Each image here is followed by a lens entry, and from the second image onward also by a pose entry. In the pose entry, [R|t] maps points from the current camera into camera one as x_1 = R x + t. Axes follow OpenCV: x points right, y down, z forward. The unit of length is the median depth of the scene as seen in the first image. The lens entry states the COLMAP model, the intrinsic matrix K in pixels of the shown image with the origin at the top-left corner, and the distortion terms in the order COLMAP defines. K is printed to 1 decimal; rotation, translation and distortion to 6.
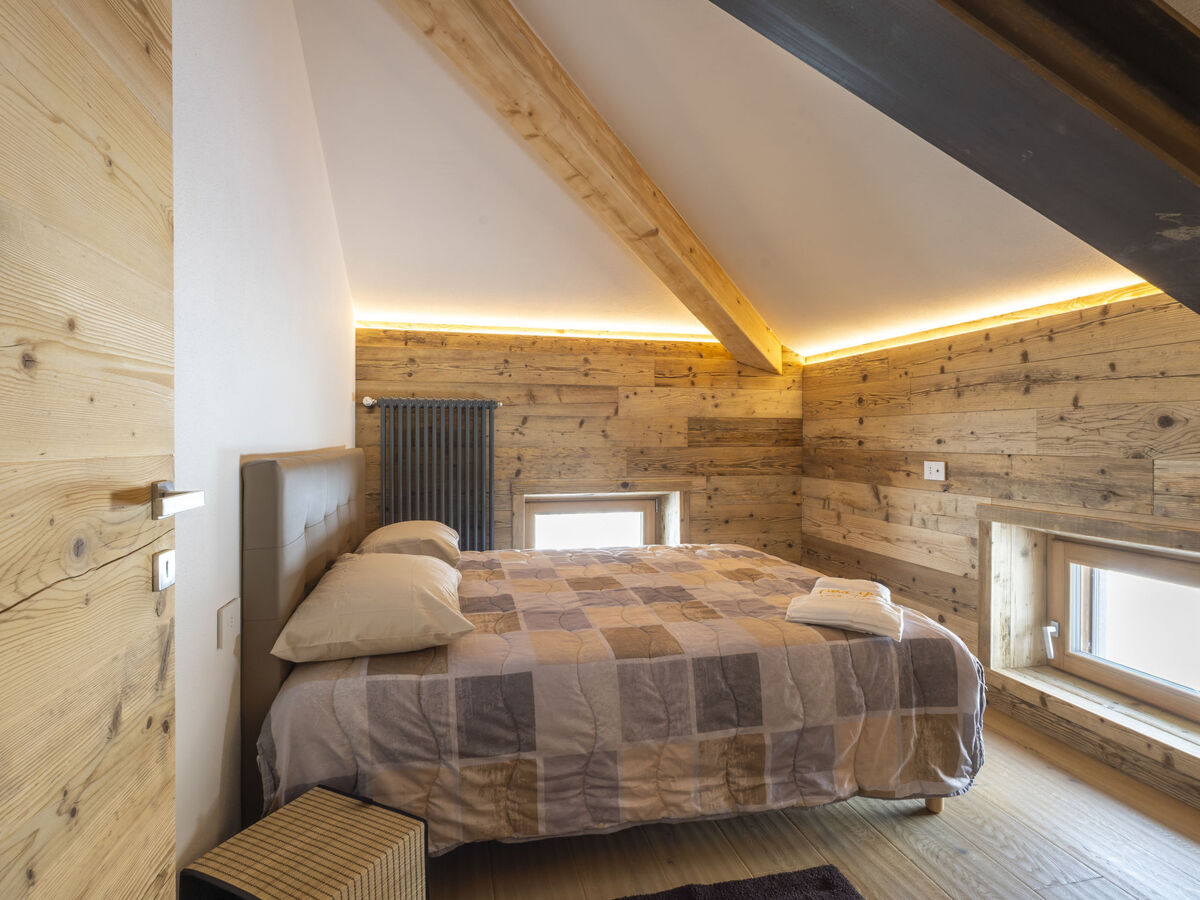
lens RADIAL K [[627.2, 0, 598.8], [0, 627.2, 443.5], [0, 0, 1]] dist [0.007923, -0.002037]
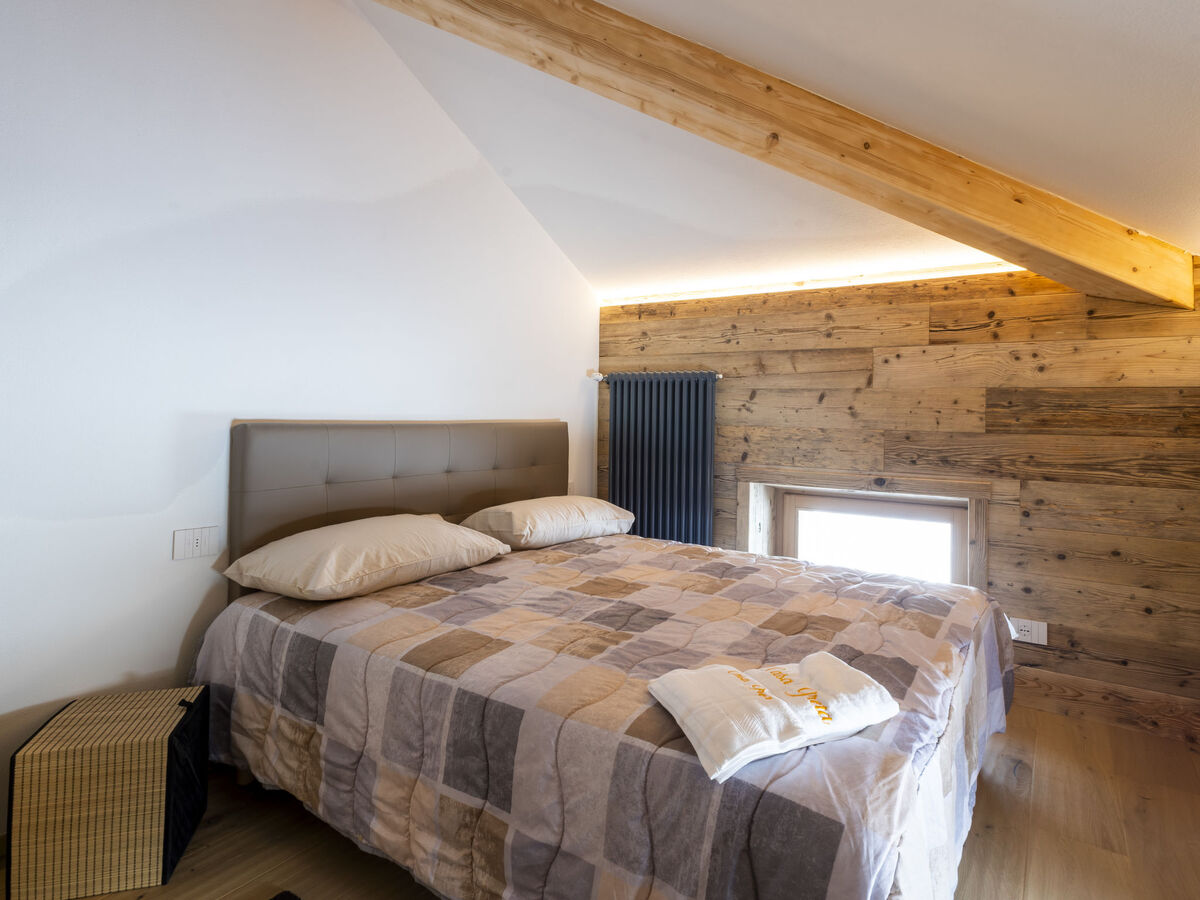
lens RADIAL K [[661.0, 0, 609.9], [0, 661.0, 406.9], [0, 0, 1]] dist [-0.000020, 0.002117]
pose [[0.692645, 0.004501, -0.721264, 0.392688], [-0.023589, 0.999587, -0.016416, -0.001046], [0.720892, 0.028384, 0.692465, 0.246055]]
